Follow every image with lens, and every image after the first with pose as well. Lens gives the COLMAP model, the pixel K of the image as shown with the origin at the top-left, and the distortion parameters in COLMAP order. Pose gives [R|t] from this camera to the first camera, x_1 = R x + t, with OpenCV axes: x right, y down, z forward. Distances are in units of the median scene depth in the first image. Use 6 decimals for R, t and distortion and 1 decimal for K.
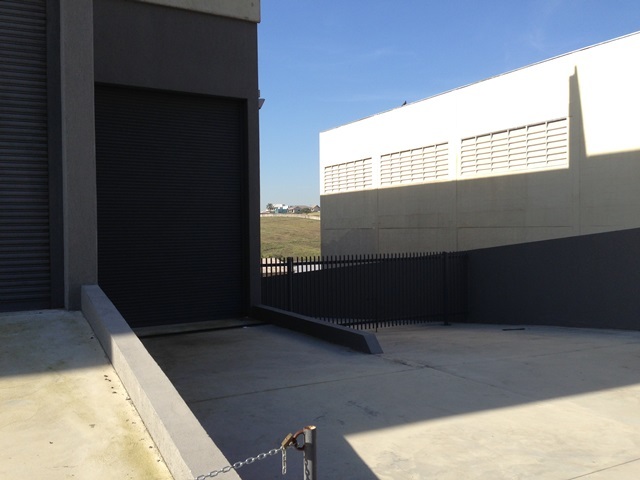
lens RADIAL K [[588.4, 0, 320.0], [0, 588.4, 240.0], [0, 0, 1]] dist [0.108083, -0.183011]
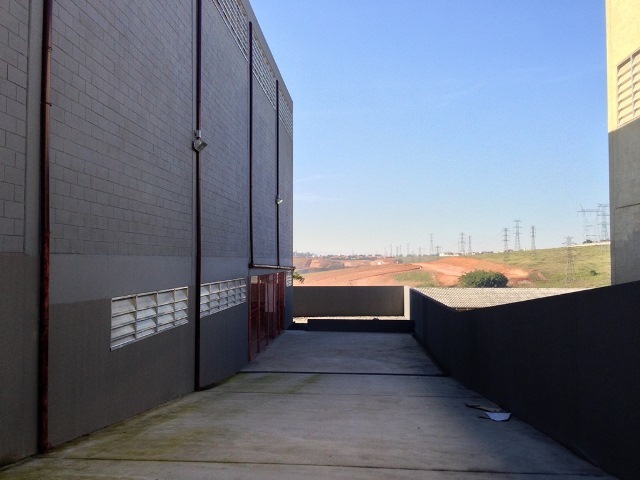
lens RADIAL K [[588.4, 0, 320.0], [0, 588.4, 240.0], [0, 0, 1]] dist [0.108083, -0.183011]
pose [[0.842199, -0.005422, -0.539140, 0.066892], [-0.021102, 0.998852, -0.043009, 0.032185], [0.538754, 0.047599, 0.841117, 0.572538]]
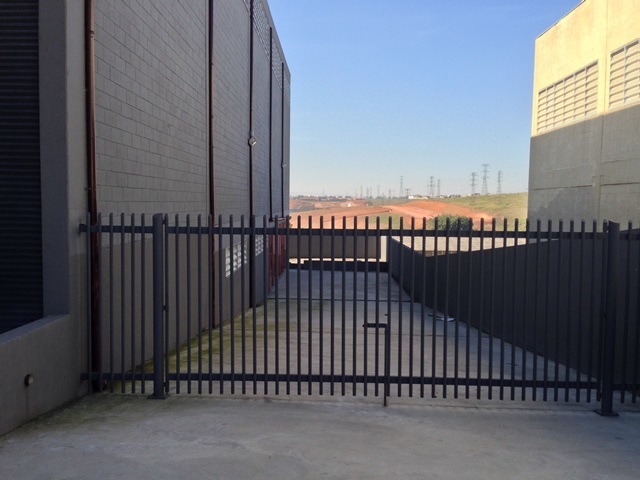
lens RADIAL K [[588.4, 0, 320.0], [0, 588.4, 240.0], [0, 0, 1]] dist [0.108083, -0.183011]
pose [[0.868181, 0.058386, -0.492801, 0.144686], [-0.035455, 0.997815, 0.055756, 0.010186], [0.494979, -0.030934, 0.868354, 0.349880]]
